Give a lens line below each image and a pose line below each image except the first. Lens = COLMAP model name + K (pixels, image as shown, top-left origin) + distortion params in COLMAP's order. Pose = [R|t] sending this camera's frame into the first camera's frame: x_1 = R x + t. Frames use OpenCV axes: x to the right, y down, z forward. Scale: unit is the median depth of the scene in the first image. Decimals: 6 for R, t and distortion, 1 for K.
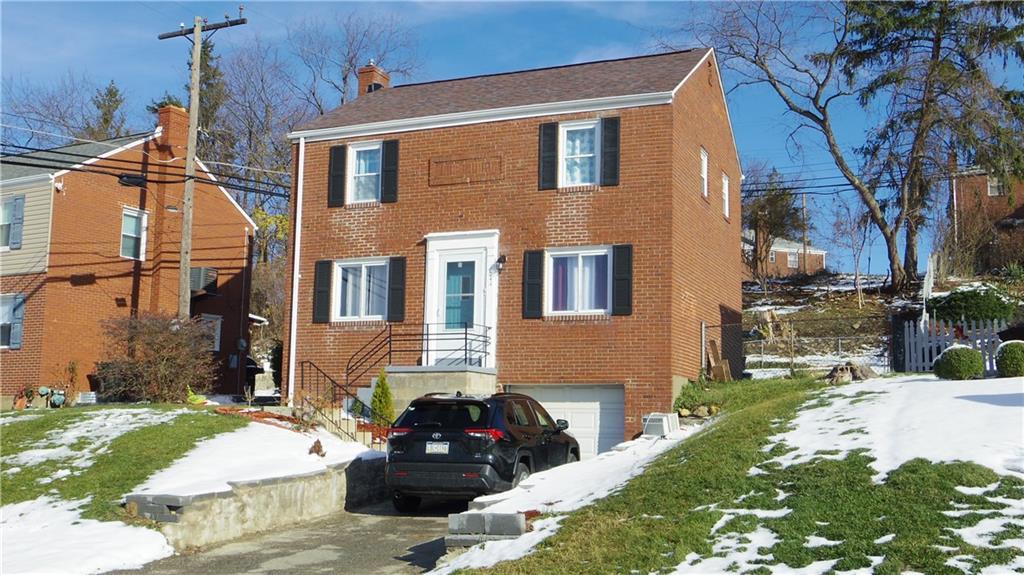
lens RADIAL K [[1018.4, 0, 512.0], [0, 1018.4, 287.5], [0, 0, 1]] dist [-0.004587, 0.011562]
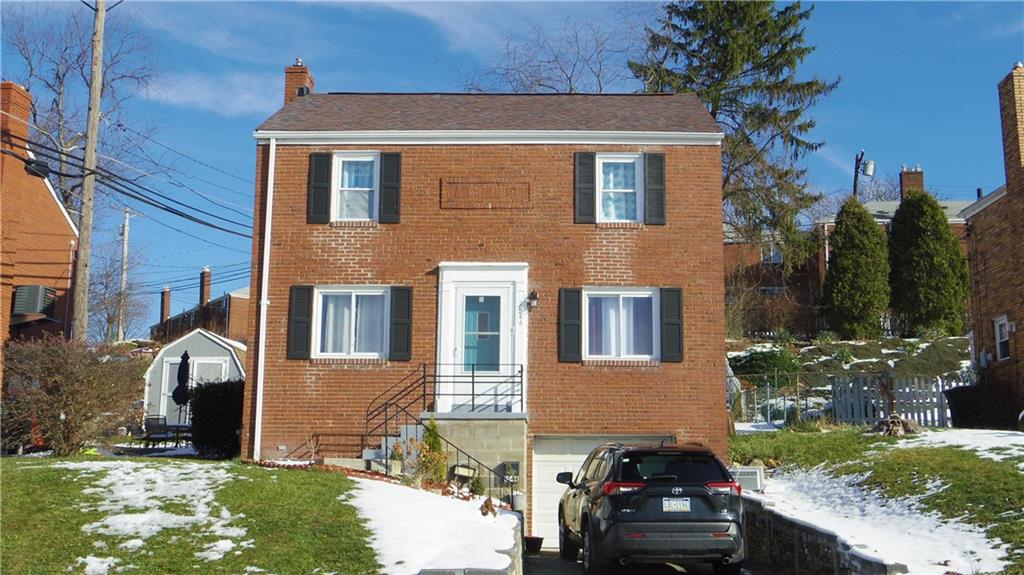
lens RADIAL K [[1051.5, 0, 512.0], [0, 1051.5, 287.5], [0, 0, 1]] dist [-0.004336, -0.004111]
pose [[0.931122, 0.059830, 0.359766, -0.360196], [-0.042103, 0.997491, -0.056917, 0.018767], [-0.362268, 0.037849, 0.931305, 0.133504]]
